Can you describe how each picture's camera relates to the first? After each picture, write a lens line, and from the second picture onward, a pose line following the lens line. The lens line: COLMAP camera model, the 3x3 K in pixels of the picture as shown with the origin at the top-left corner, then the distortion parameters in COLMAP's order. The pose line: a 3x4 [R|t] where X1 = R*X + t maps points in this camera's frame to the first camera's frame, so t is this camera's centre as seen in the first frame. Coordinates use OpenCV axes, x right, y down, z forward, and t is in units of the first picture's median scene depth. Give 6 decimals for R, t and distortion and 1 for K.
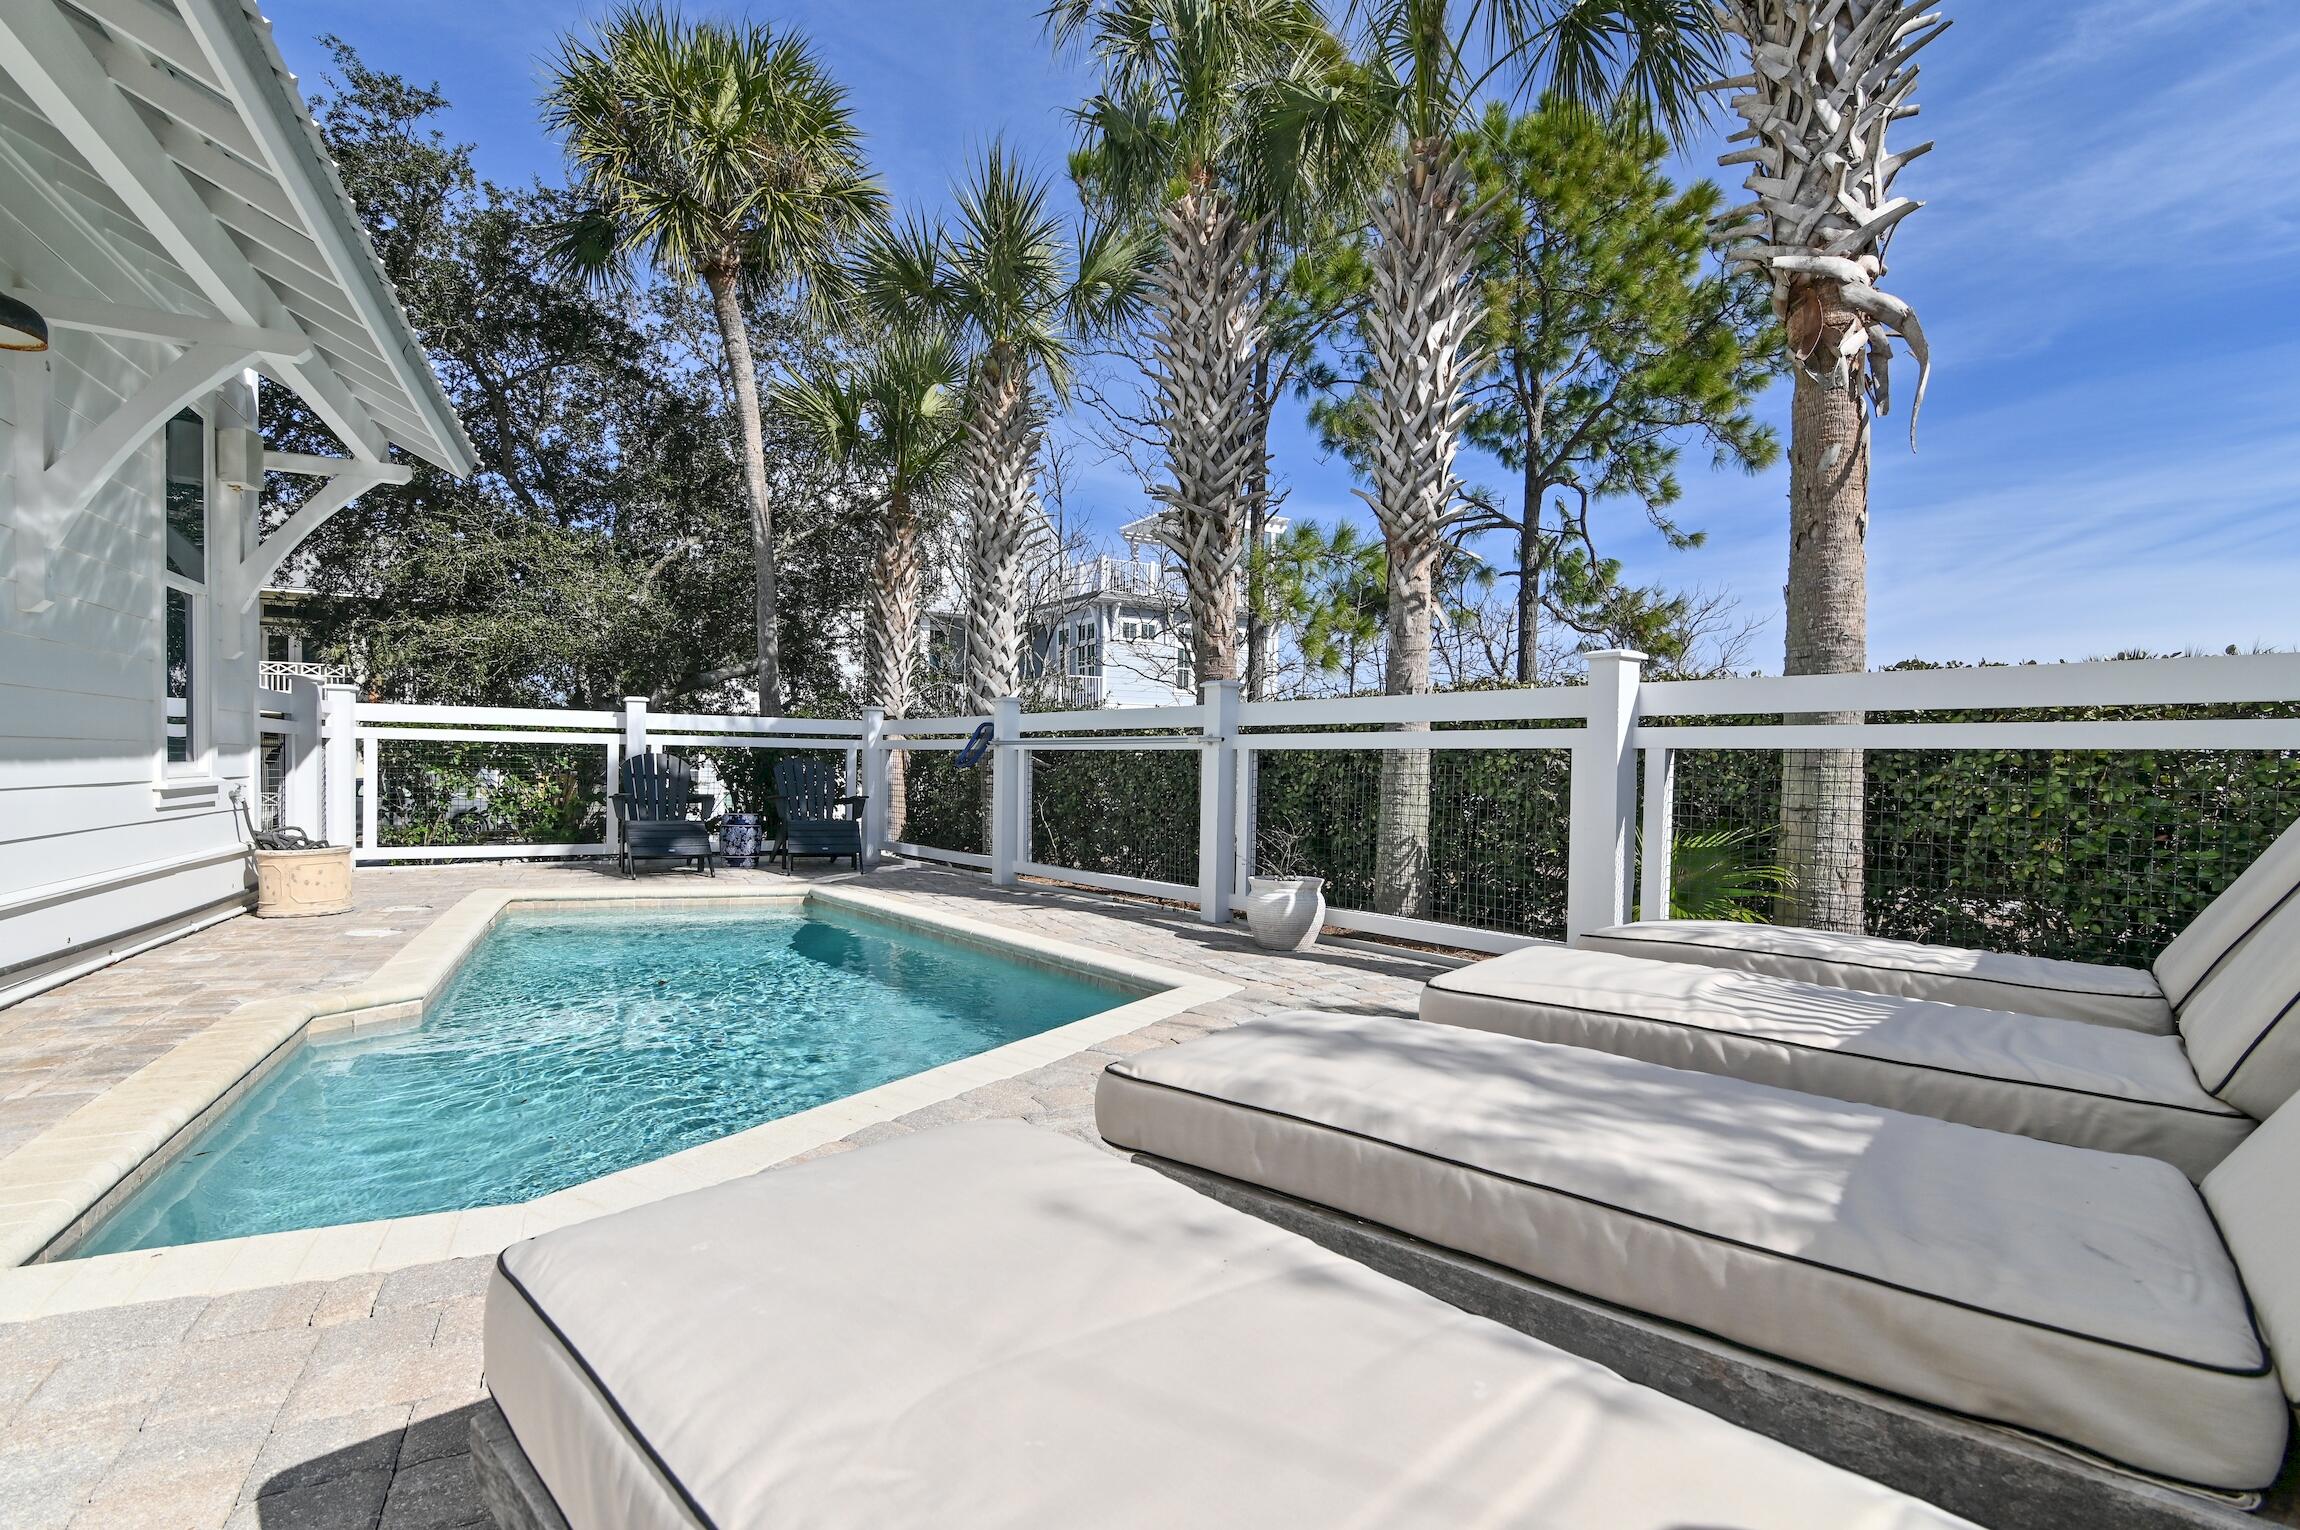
lens RADIAL K [[1114.4, 0, 1129.0], [0, 1114.4, 795.5], [0, 0, 1]] dist [-0.006186, -0.000833]
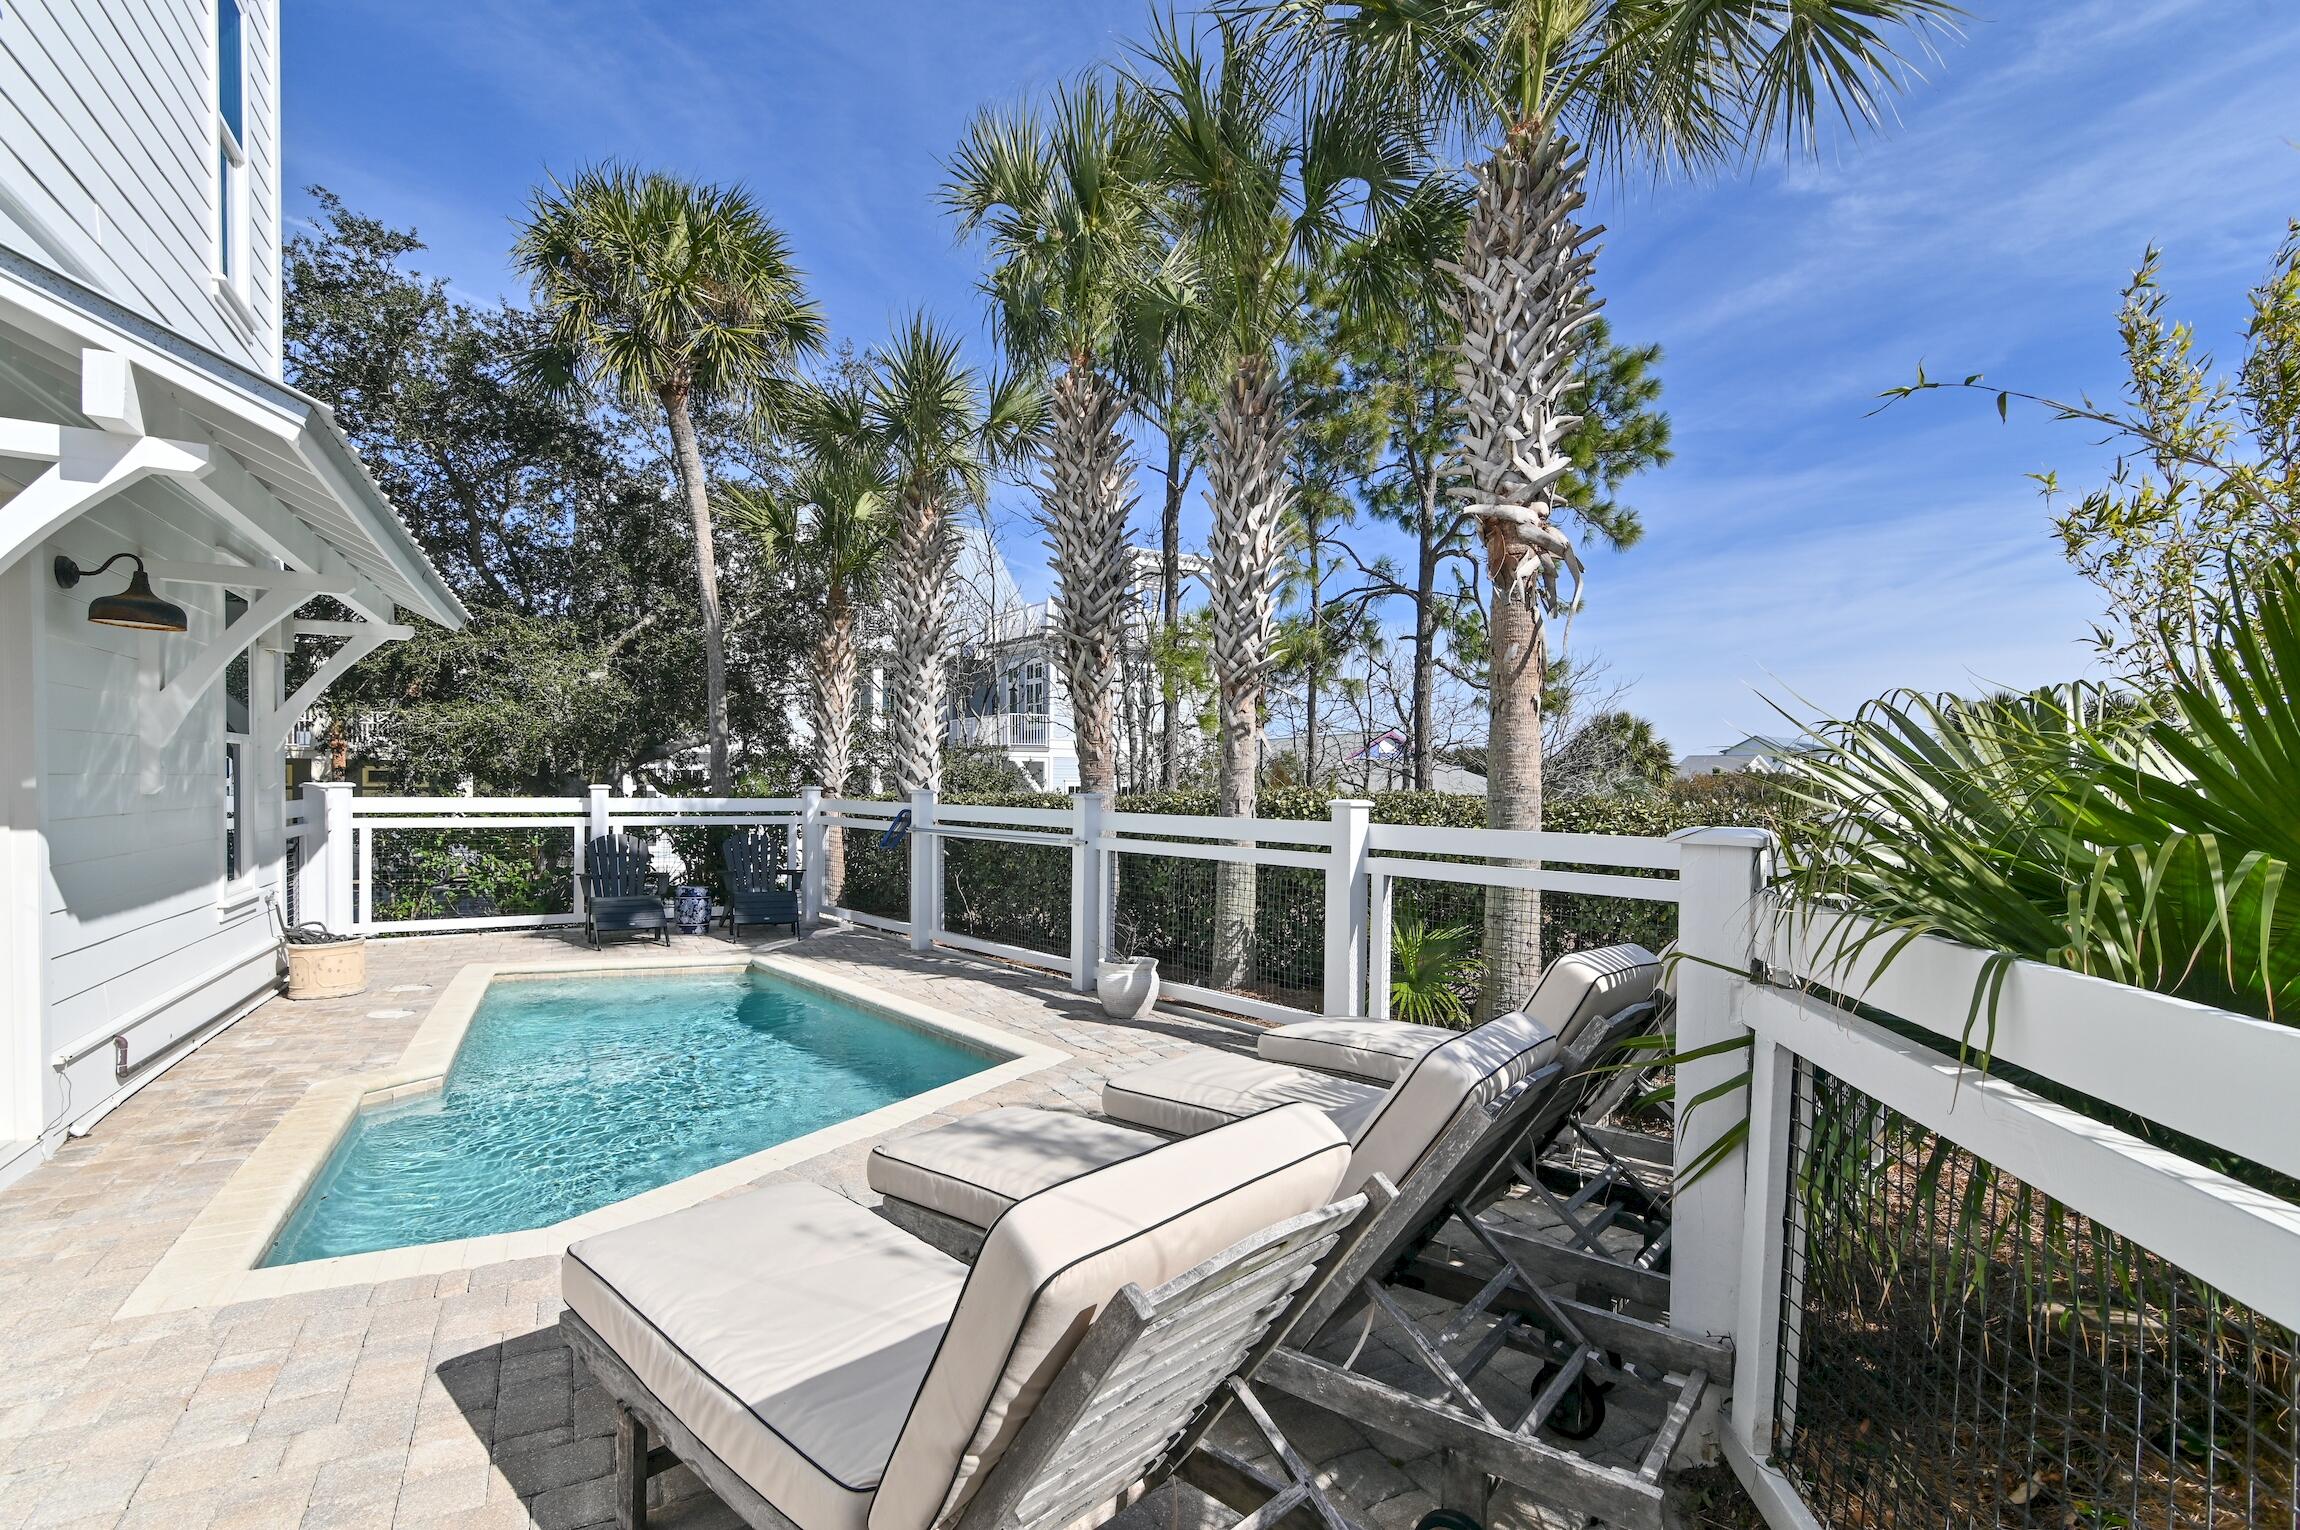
lens RADIAL K [[1114.4, 0, 1131.4], [0, 1114.4, 808.3], [0, 0, 1]] dist [-0.006186, -0.000833]
pose [[0.999385, -0.005846, 0.034561, 0.075860], [0.005972, 0.999976, -0.003533, -0.069167], [-0.034540, 0.003738, 0.999396, -0.192461]]
